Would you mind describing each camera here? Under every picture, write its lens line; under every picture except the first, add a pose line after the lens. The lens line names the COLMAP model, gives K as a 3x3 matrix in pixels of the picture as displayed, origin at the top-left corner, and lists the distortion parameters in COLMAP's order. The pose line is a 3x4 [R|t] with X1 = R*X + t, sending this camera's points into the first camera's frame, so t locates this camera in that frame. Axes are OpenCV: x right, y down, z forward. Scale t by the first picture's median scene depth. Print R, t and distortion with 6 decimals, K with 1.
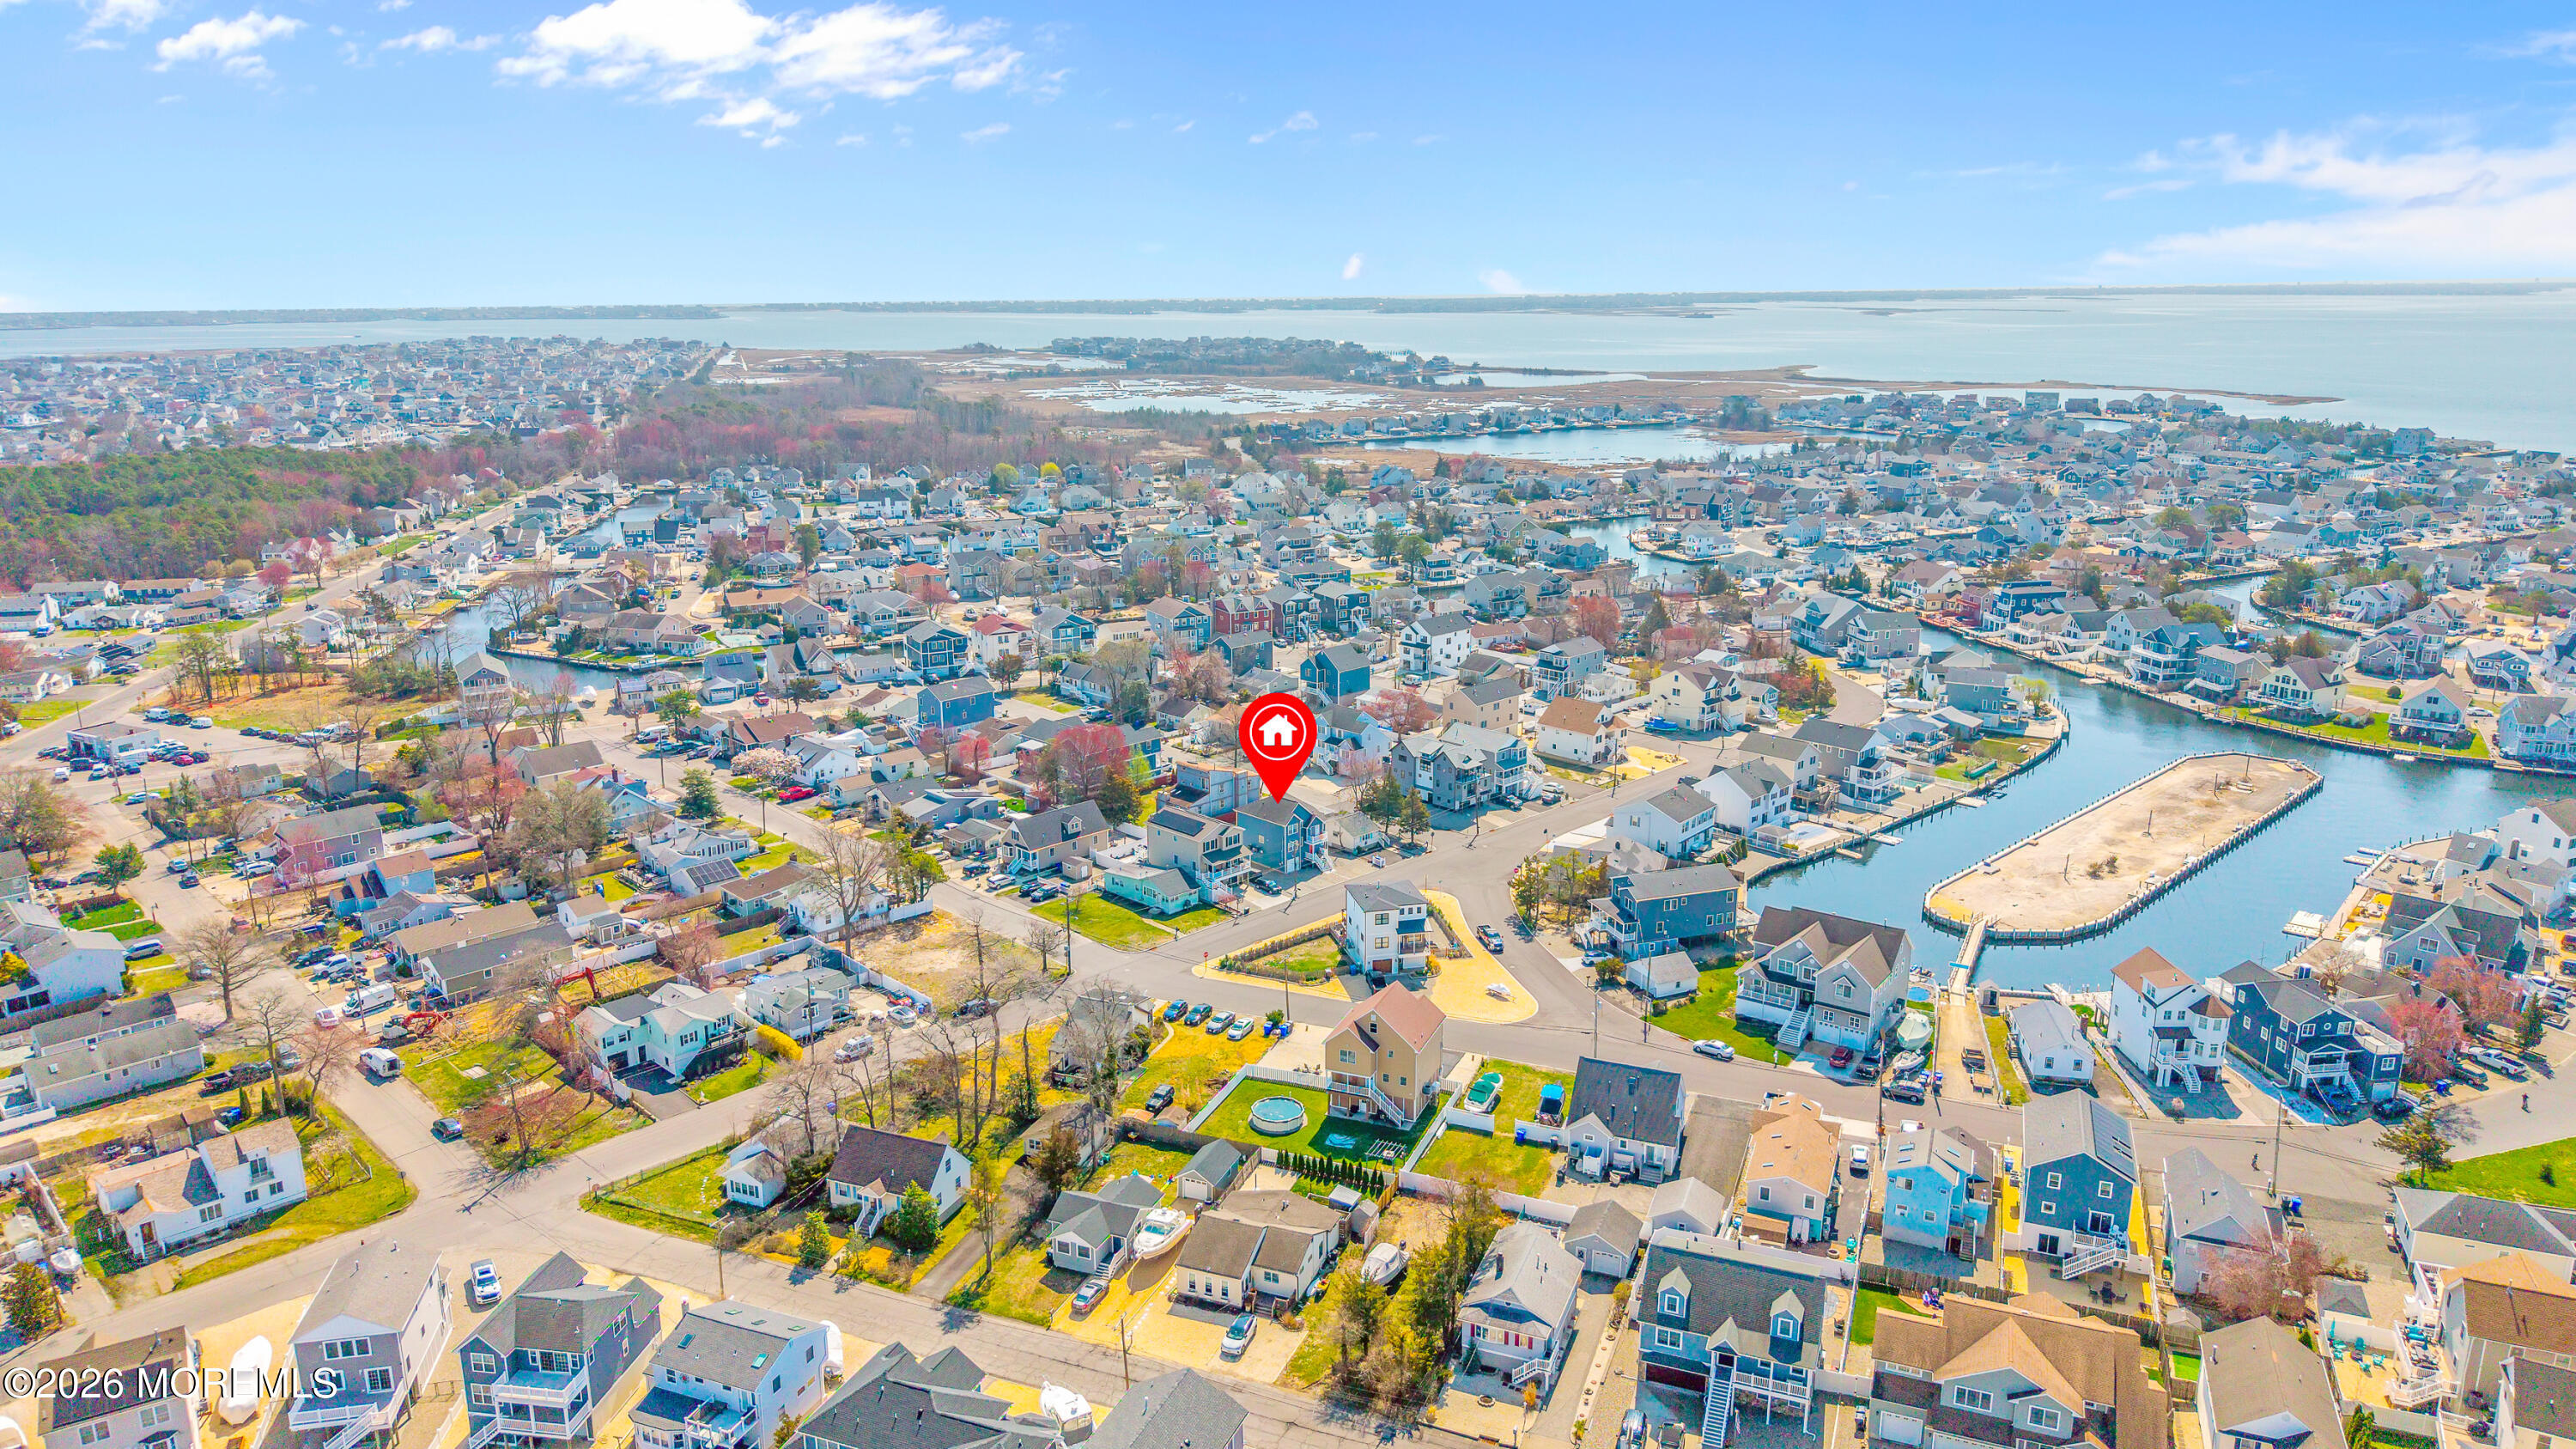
lens RADIAL K [[1679.3, 0, 1288.0], [0, 1679.3, 724.5], [0, 0, 1]] dist [-0.000471, -0.001746]
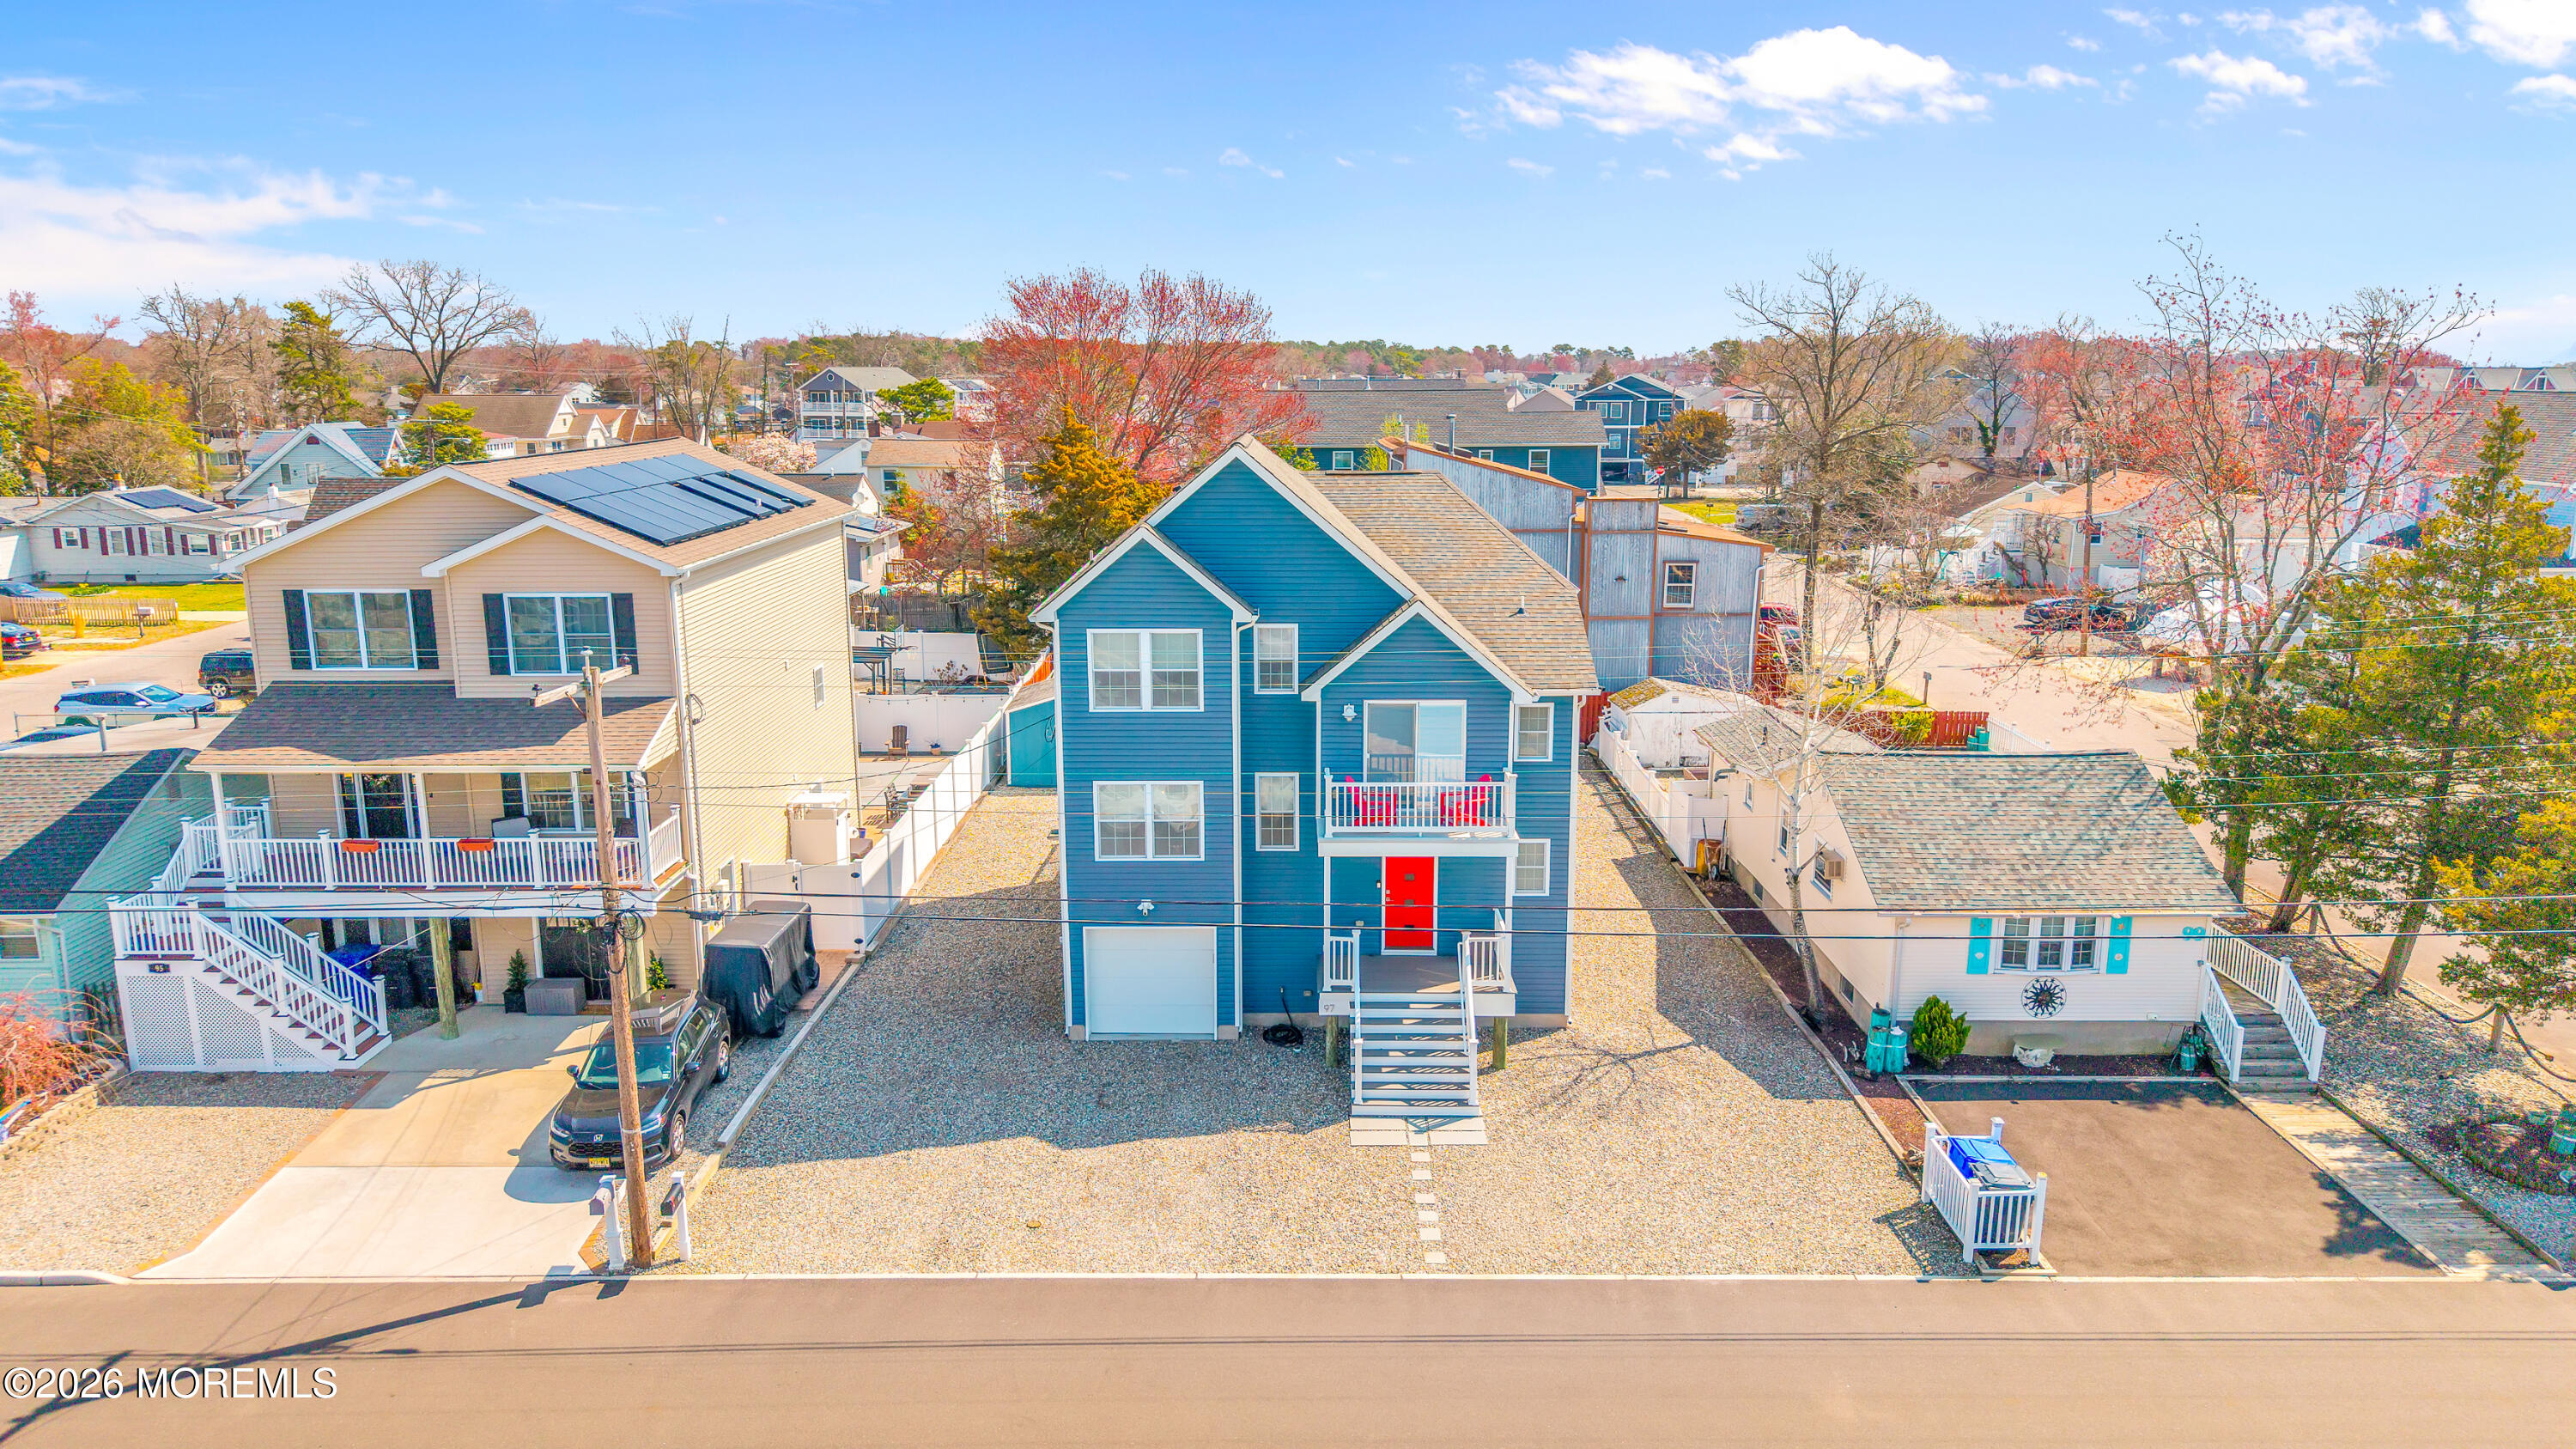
lens RADIAL K [[1803.0, 0, 1288.0], [0, 1803.0, 724.5], [0, 0, 1]] dist [0.045753, -0.162680]
pose [[0.704225, 0.143362, -0.695352, 0.061780], [-0.168052, 0.985228, 0.032931, 0.038829], [0.689801, 0.093664, 0.717914, 0.594999]]
